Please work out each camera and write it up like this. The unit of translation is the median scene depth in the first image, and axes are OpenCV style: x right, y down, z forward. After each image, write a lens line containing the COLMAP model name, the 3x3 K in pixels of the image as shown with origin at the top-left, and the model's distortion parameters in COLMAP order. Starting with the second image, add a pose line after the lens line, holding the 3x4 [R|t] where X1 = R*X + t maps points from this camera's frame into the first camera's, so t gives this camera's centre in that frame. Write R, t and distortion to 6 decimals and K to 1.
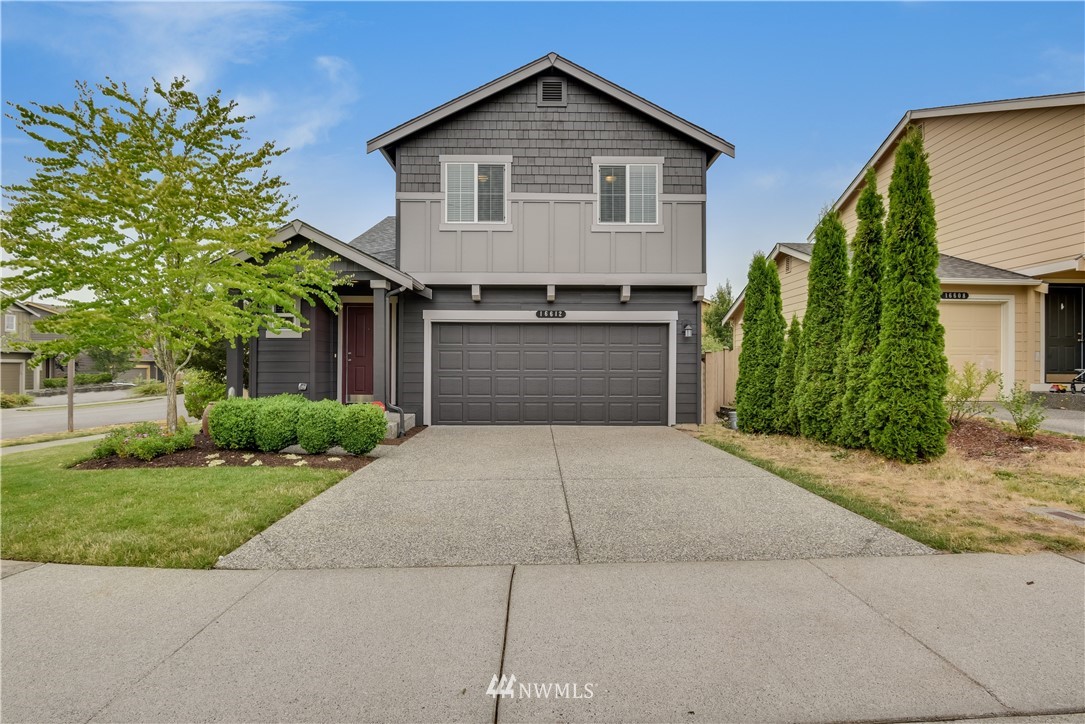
lens RADIAL K [[505.3, 0, 542.3], [0, 505.3, 356.0], [0, 0, 1]] dist [-0.001502, -0.000294]
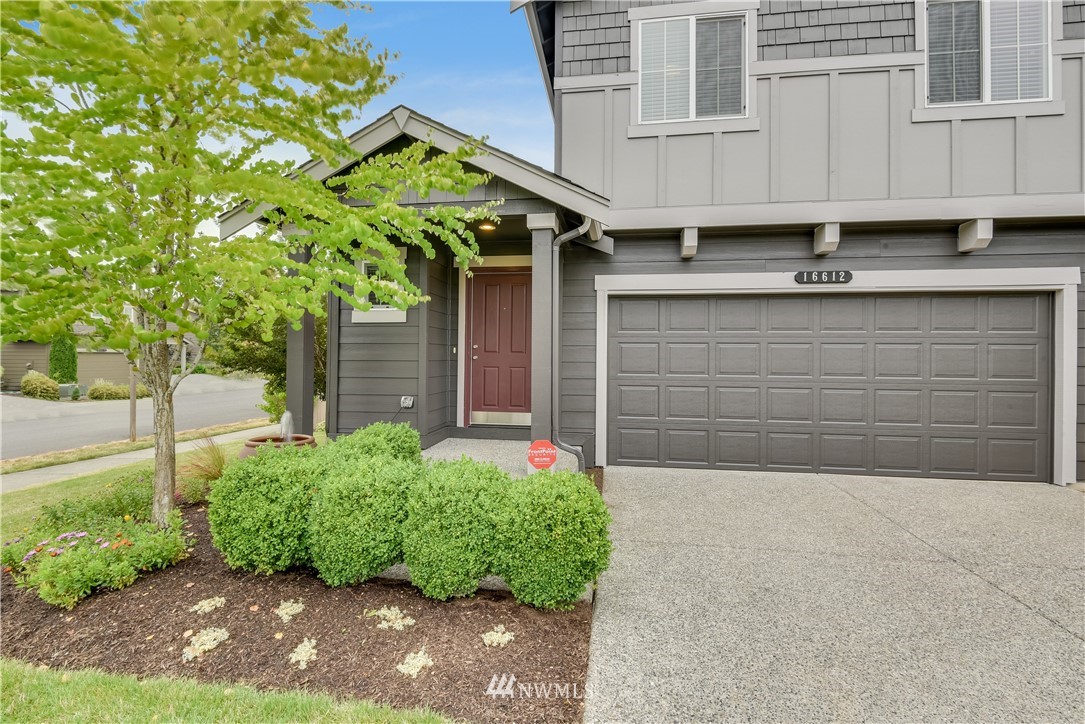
lens RADIAL K [[493.4, 0, 541.4], [0, 493.4, 333.0], [0, 0, 1]] dist [0.002383, 0.000063]
pose [[0.987691, -0.003271, -0.156387, -0.215033], [-0.000277, 0.999743, -0.022660, -0.008769], [0.156420, 0.022424, 0.987436, 0.426528]]
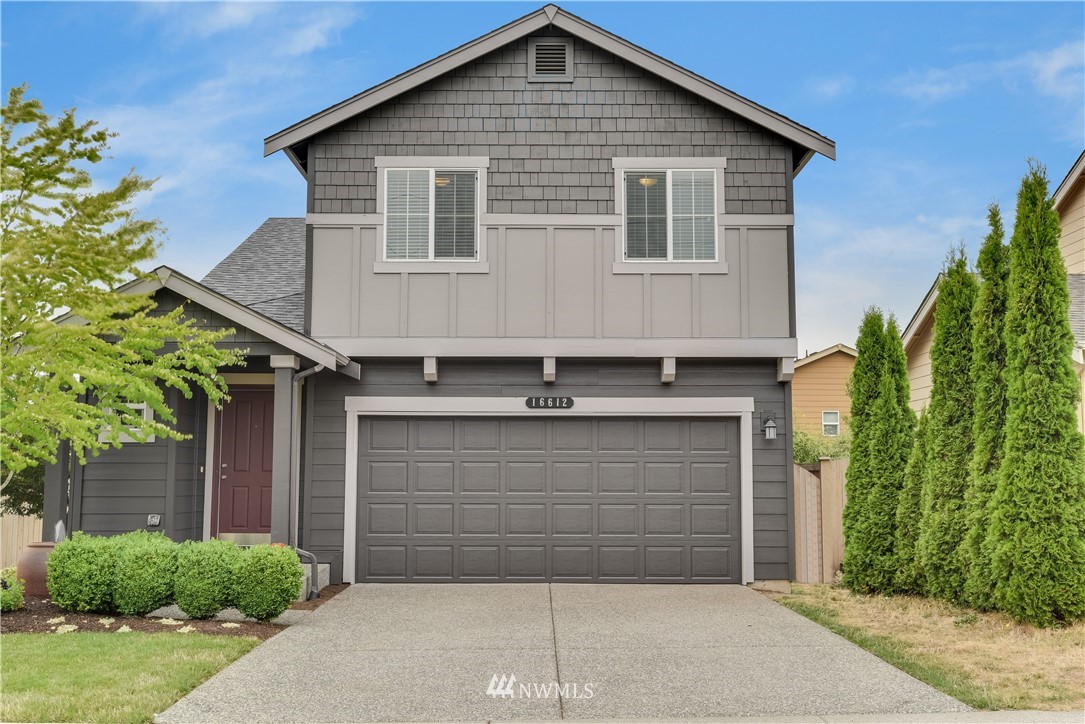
lens RADIAL K [[1055.7, 0, 545.0], [0, 1055.7, 368.1], [0, 0, 1]] dist [0.001828, -0.011691]
pose [[0.999988, -0.001109, -0.004836, 0.018385], [0.000706, 0.996579, -0.082647, -0.018378], [0.004911, 0.082642, 0.996567, -0.315951]]
